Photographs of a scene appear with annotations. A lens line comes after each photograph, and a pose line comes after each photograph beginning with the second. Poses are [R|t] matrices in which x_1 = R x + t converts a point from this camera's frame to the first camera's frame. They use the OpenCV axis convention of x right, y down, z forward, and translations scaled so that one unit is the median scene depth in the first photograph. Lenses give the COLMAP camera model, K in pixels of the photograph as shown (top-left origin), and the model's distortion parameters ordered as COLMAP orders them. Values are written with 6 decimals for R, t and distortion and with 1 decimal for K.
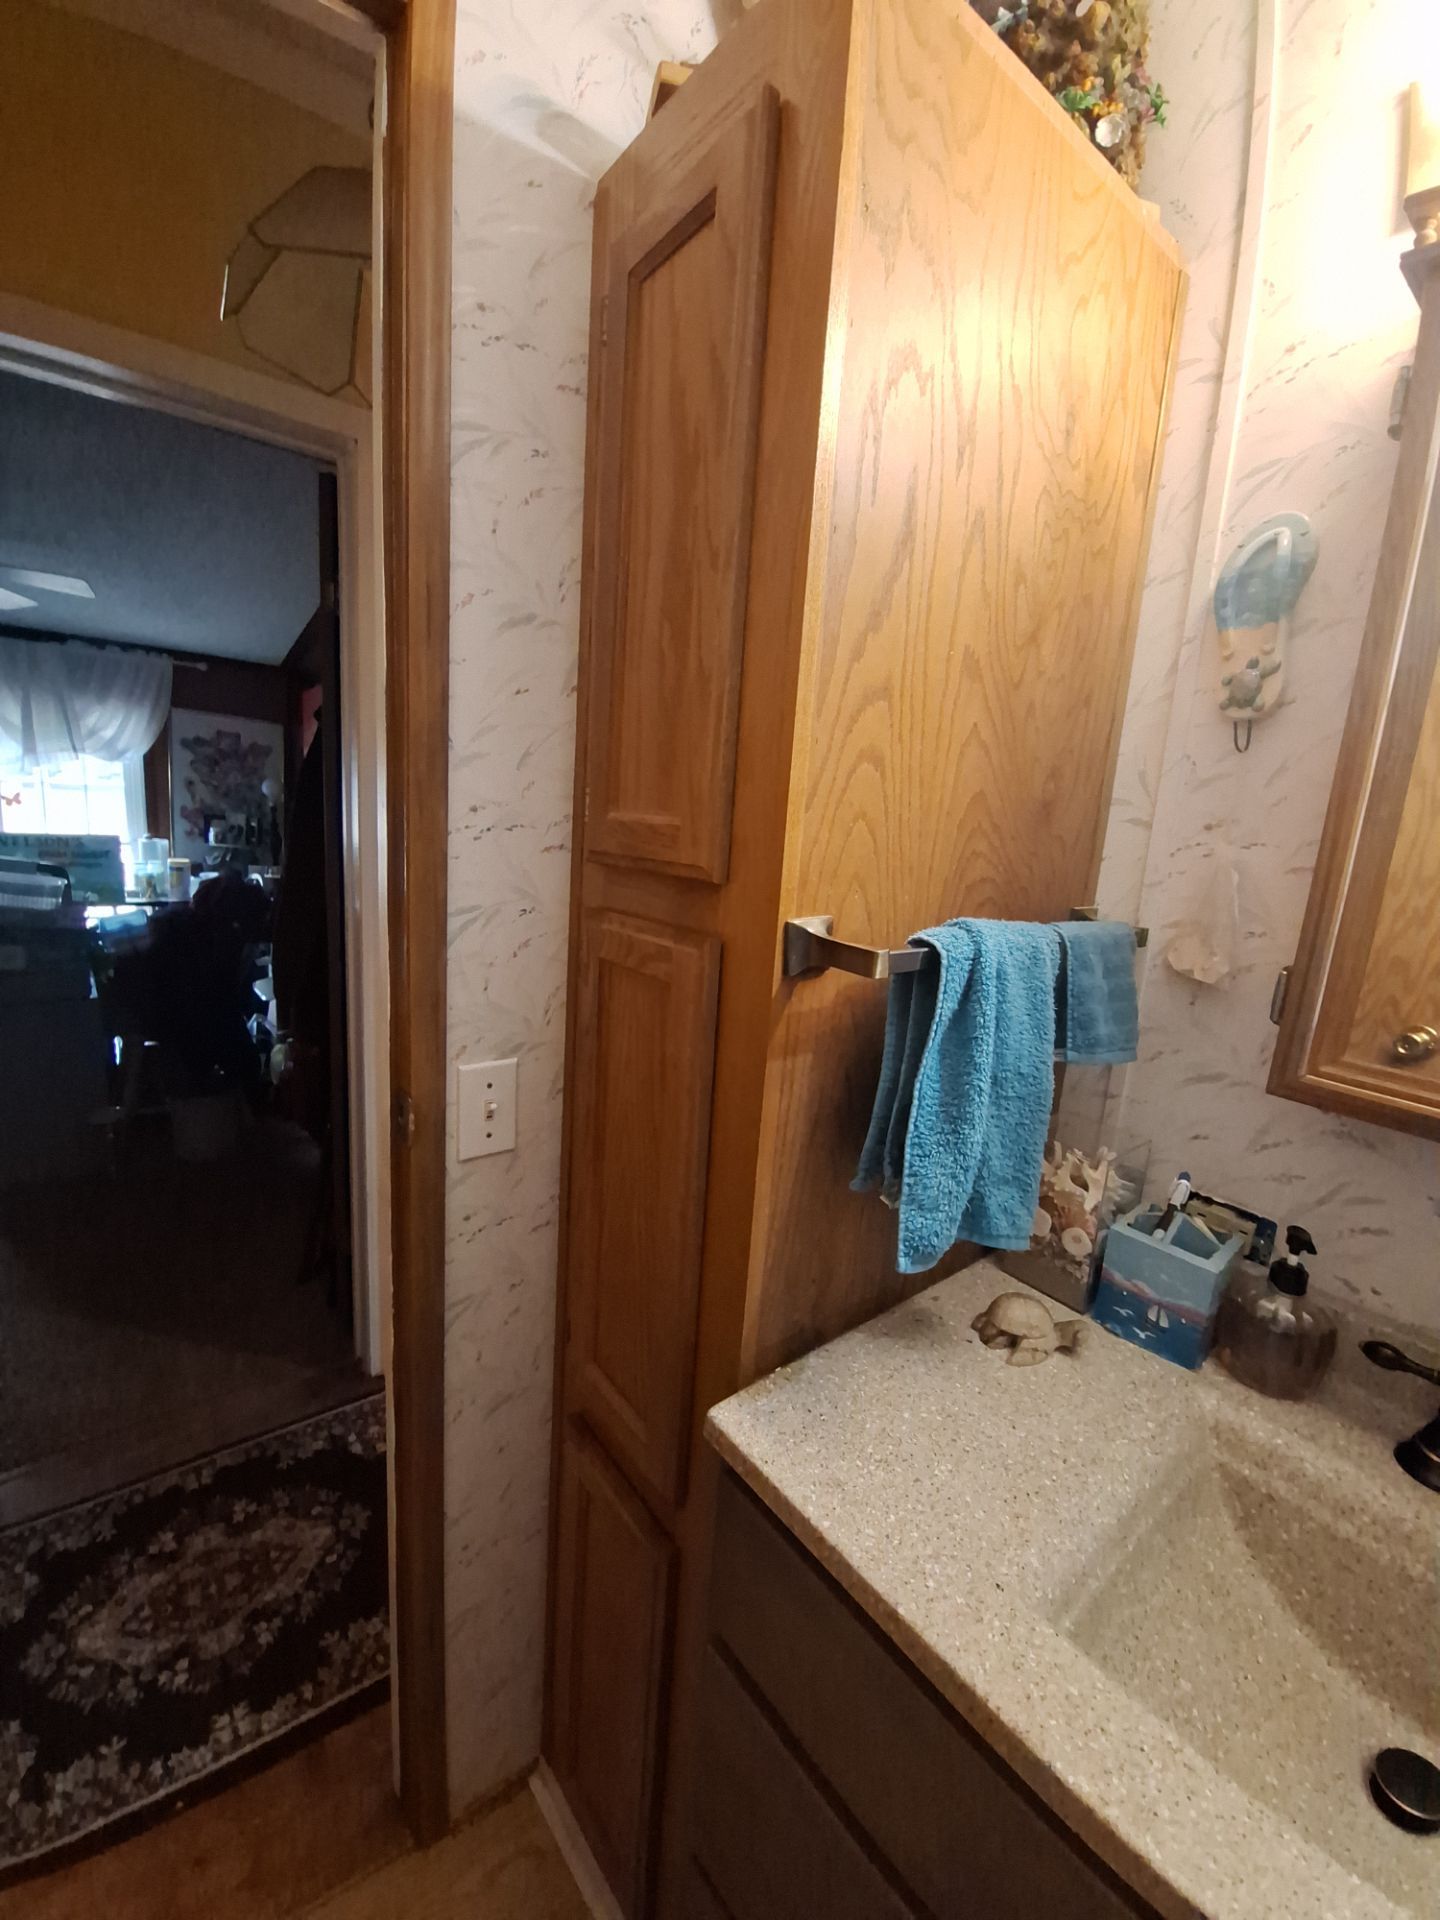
lens RADIAL K [[756.3, 0, 722.6], [0, 756.3, 954.0], [0, 0, 1]] dist [-0.002469, -0.009834]
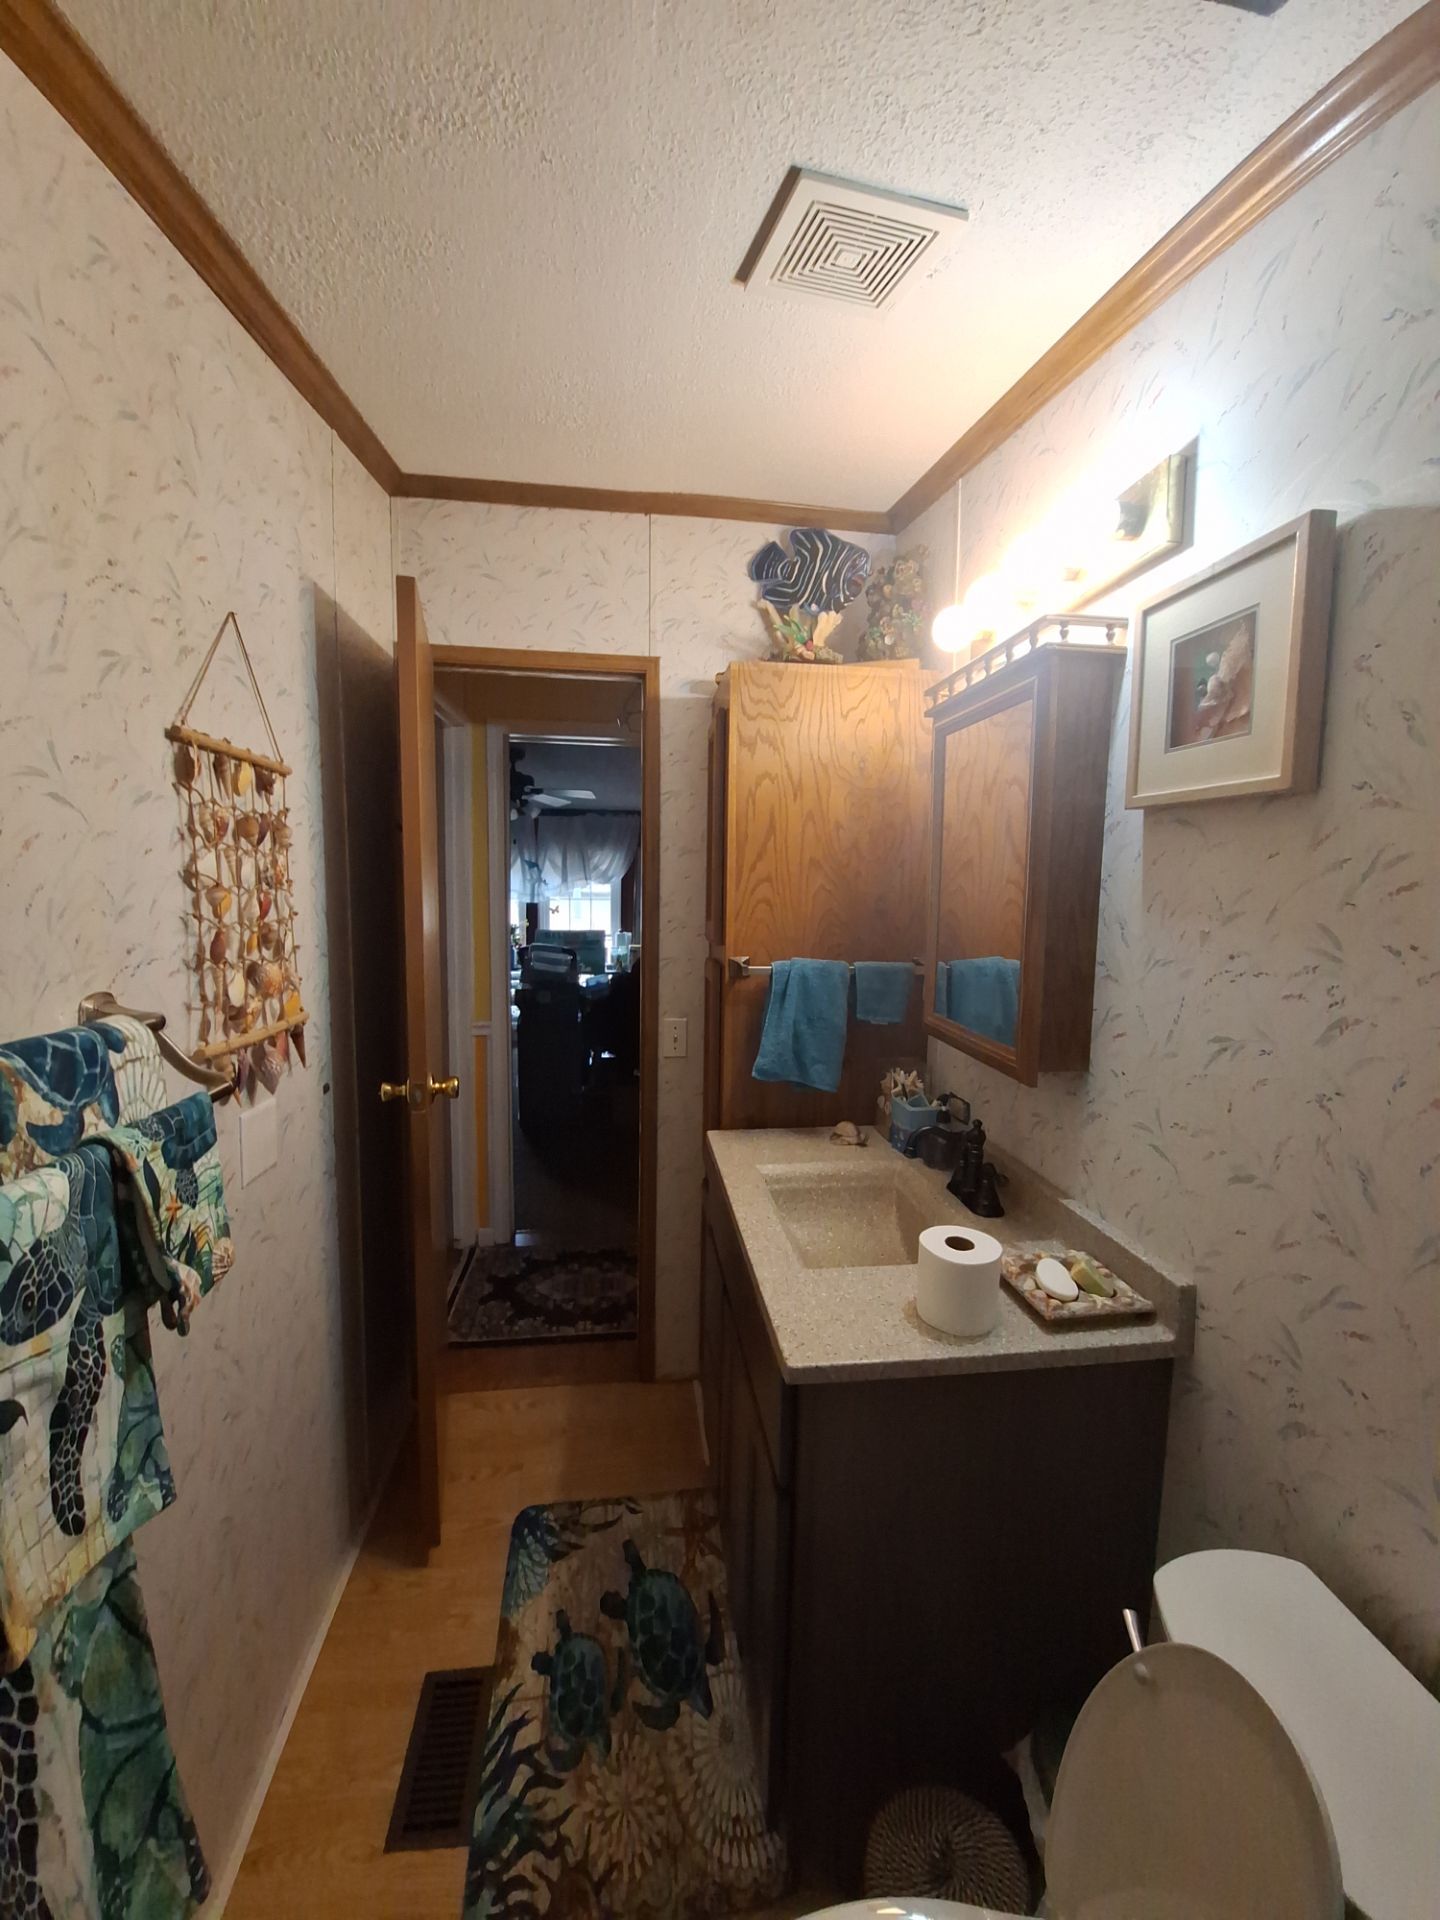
lens RADIAL K [[756.3, 0, 722.6], [0, 756.3, 954.0], [0, 0, 1]] dist [-0.002469, -0.009834]
pose [[0.857035, -0.007127, -0.515209, 0.889800], [-0.049814, 0.994074, -0.096616, 0.127654], [0.512845, 0.108468, 0.851601, -0.867401]]
